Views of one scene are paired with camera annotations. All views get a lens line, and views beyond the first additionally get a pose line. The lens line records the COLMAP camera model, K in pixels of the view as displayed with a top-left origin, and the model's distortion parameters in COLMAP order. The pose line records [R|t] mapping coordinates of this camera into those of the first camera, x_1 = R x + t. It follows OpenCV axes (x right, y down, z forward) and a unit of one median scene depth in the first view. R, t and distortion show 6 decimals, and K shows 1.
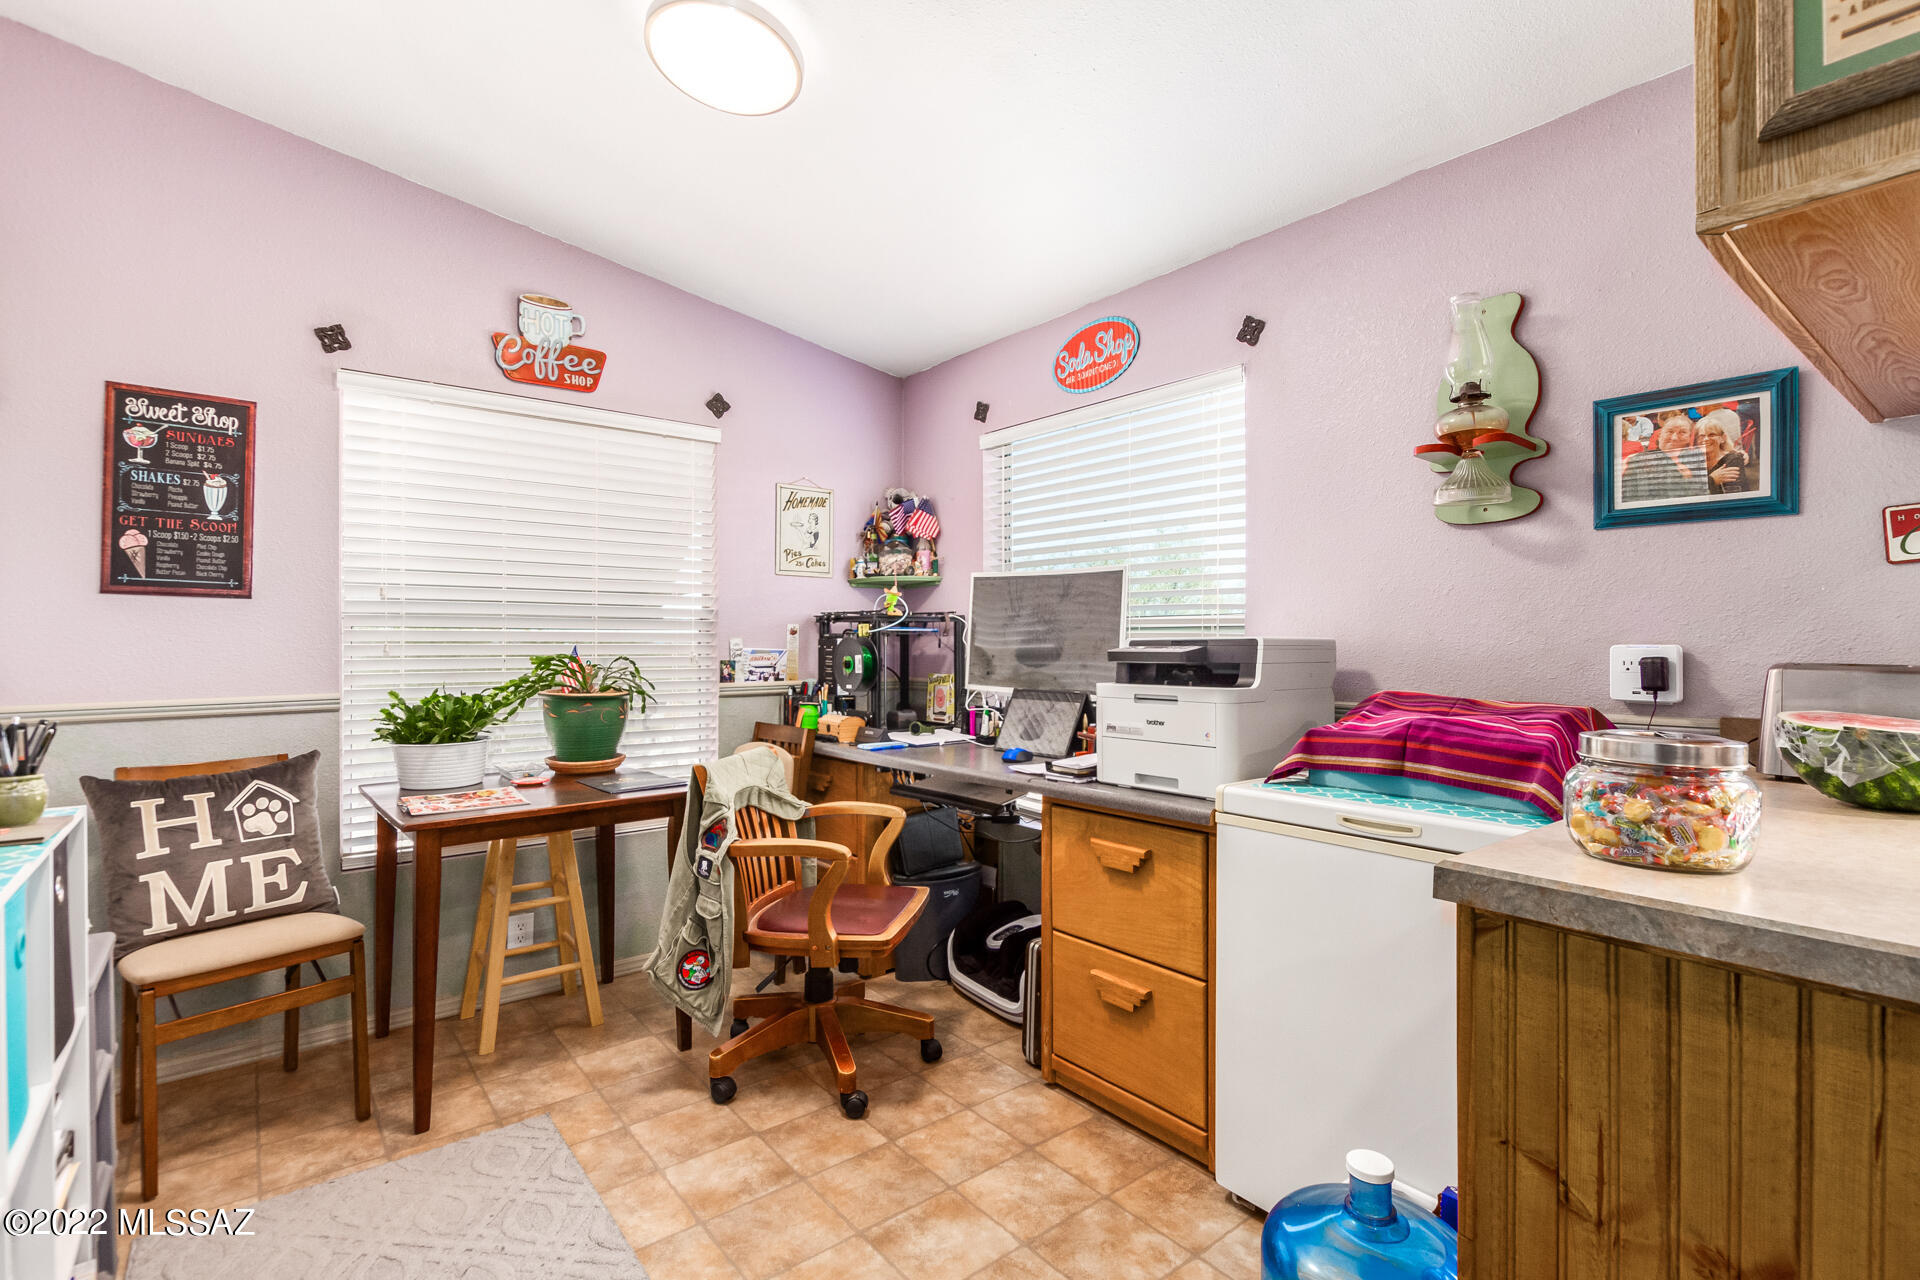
lens RADIAL K [[897.9, 0, 960.0], [0, 897.9, 640.0], [0, 0, 1]] dist [0.000661, -0.000085]
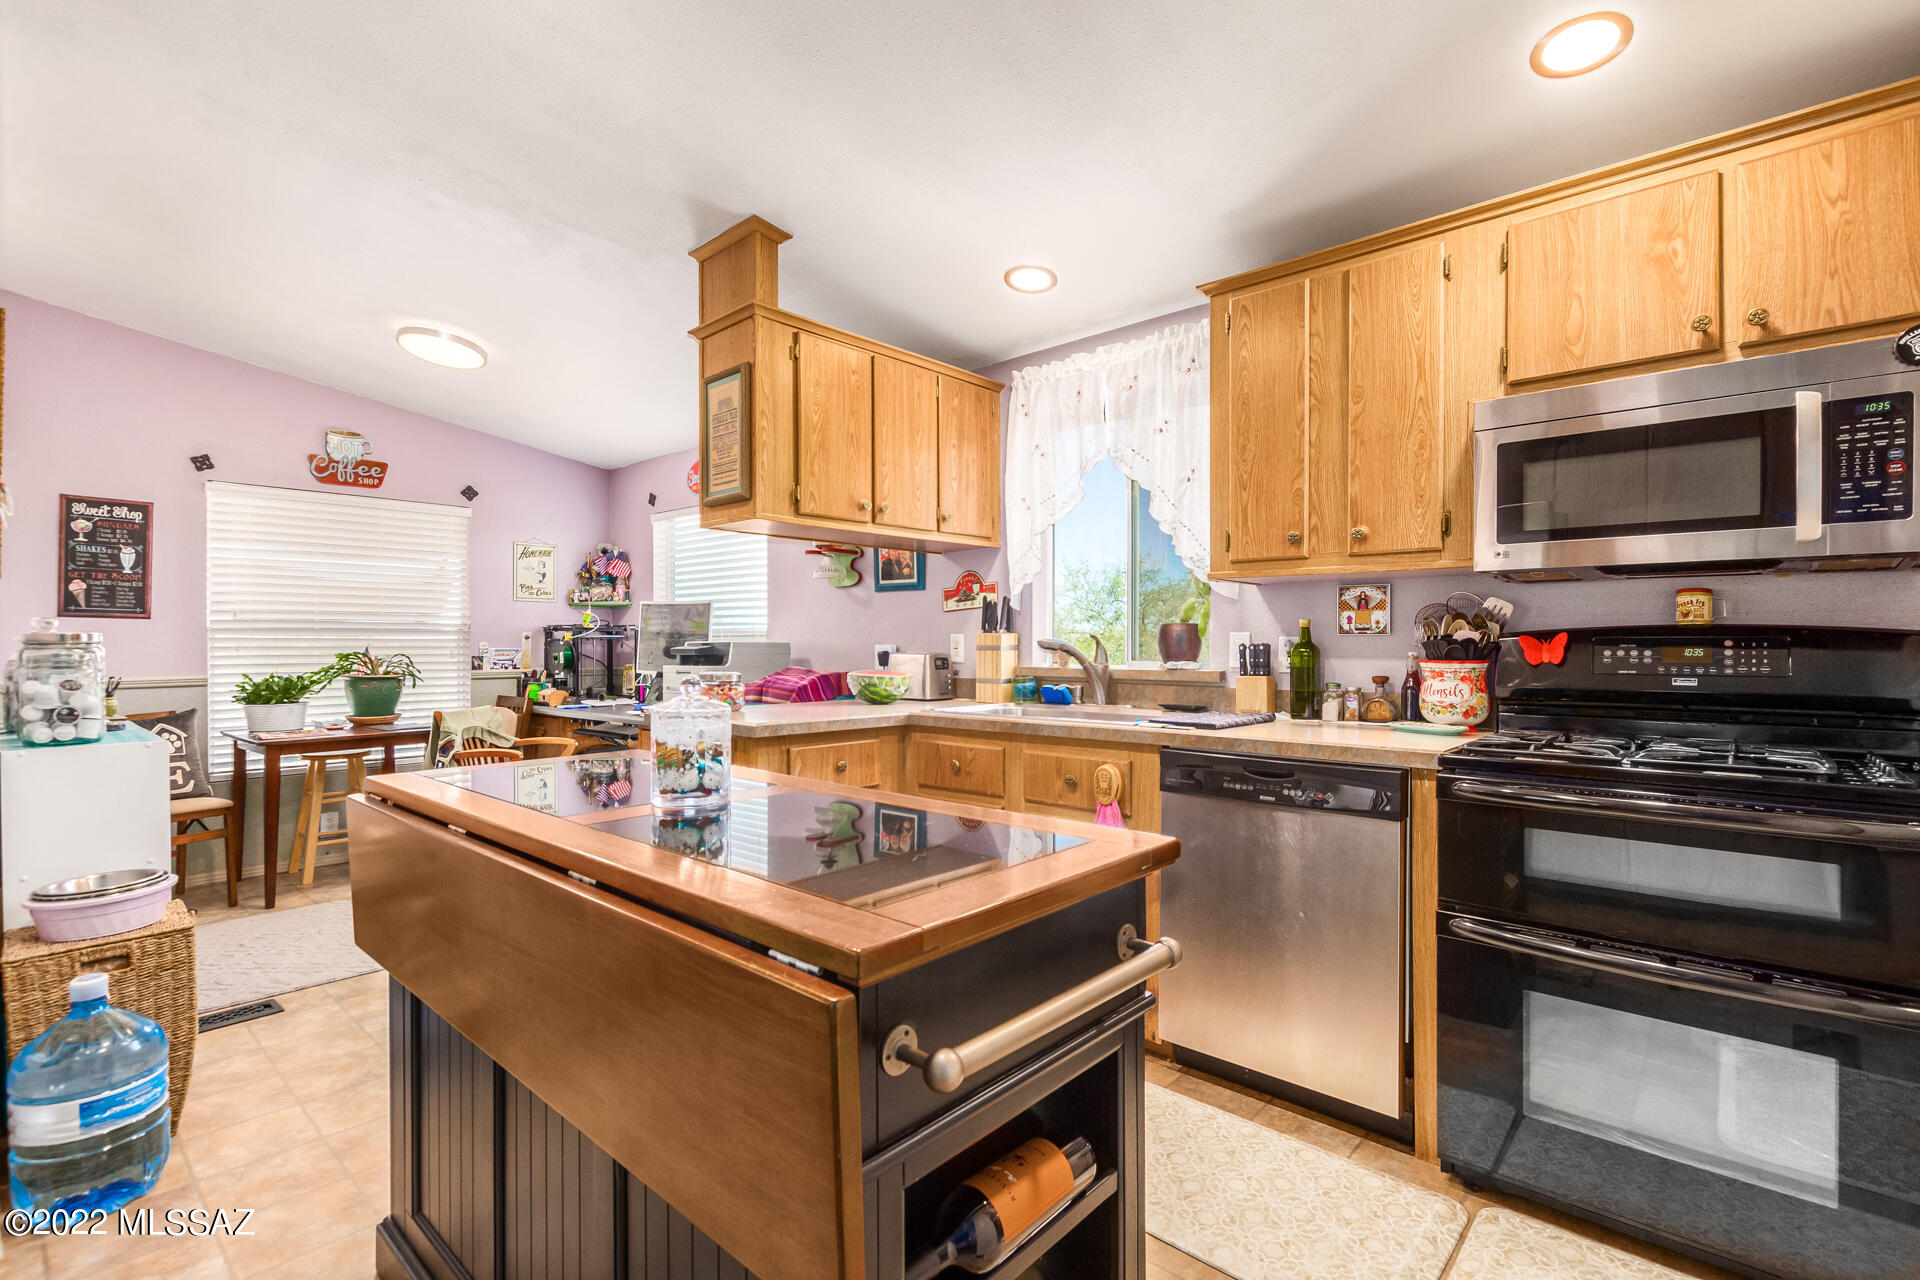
lens RADIAL K [[878.1, 0, 965.7], [0, 878.1, 645.7], [0, 0, 1]] dist [0.026413, -0.012288]
pose [[0.986537, -0.002260, 0.163525, 0.423634], [0.001468, 0.999987, 0.004967, -0.002035], [-0.163534, -0.004660, 0.986527, -0.850270]]
